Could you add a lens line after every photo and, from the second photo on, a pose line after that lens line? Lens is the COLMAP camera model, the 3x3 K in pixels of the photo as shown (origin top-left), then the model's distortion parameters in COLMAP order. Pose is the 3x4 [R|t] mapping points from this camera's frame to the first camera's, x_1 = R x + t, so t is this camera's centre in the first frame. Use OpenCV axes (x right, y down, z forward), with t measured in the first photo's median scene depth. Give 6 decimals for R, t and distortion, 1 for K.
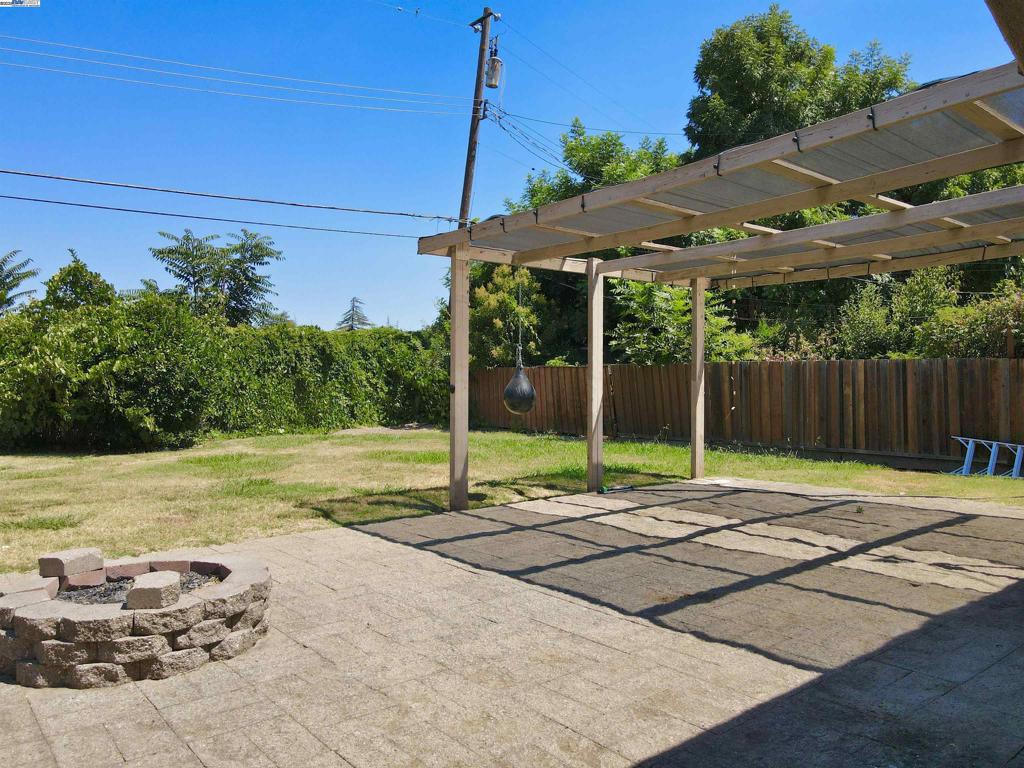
lens RADIAL K [[746.9, 0, 512.0], [0, 746.9, 384.0], [0, 0, 1]] dist [0.008724, 0.008099]
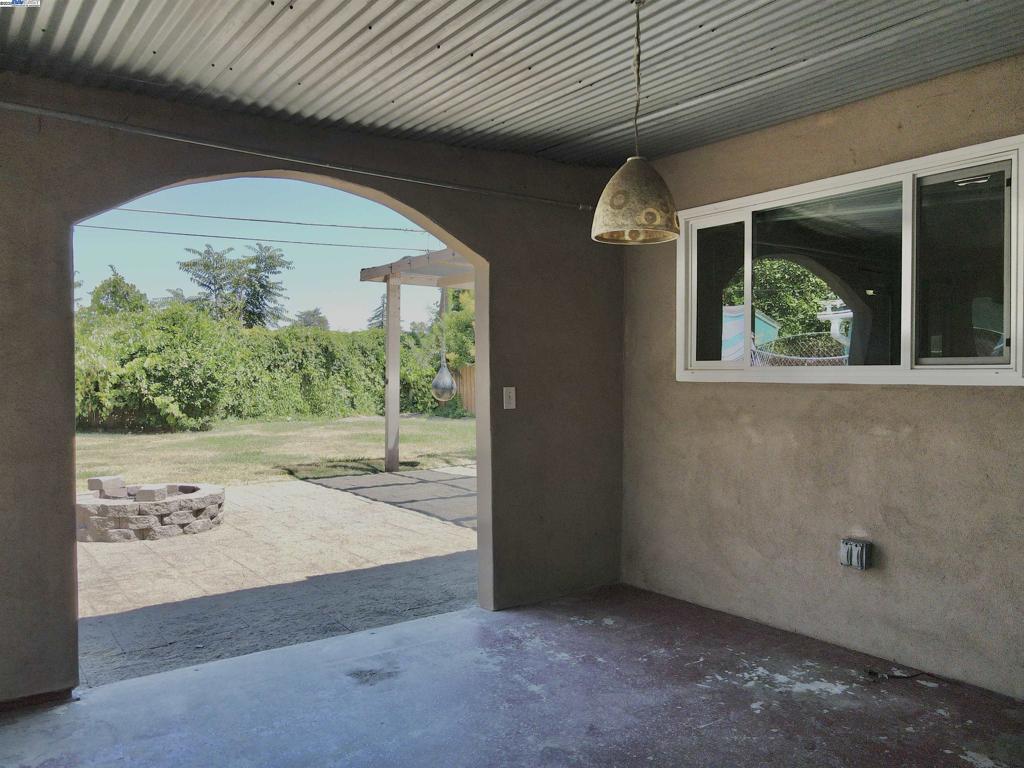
lens RADIAL K [[746.9, 0, 512.0], [0, 746.9, 384.0], [0, 0, 1]] dist [0.008724, 0.008099]
pose [[0.999039, 0.004035, -0.043647, 0.113638], [-0.003766, 0.999973, 0.006236, 0.001229], [0.043671, -0.006066, 0.999028, -0.184298]]
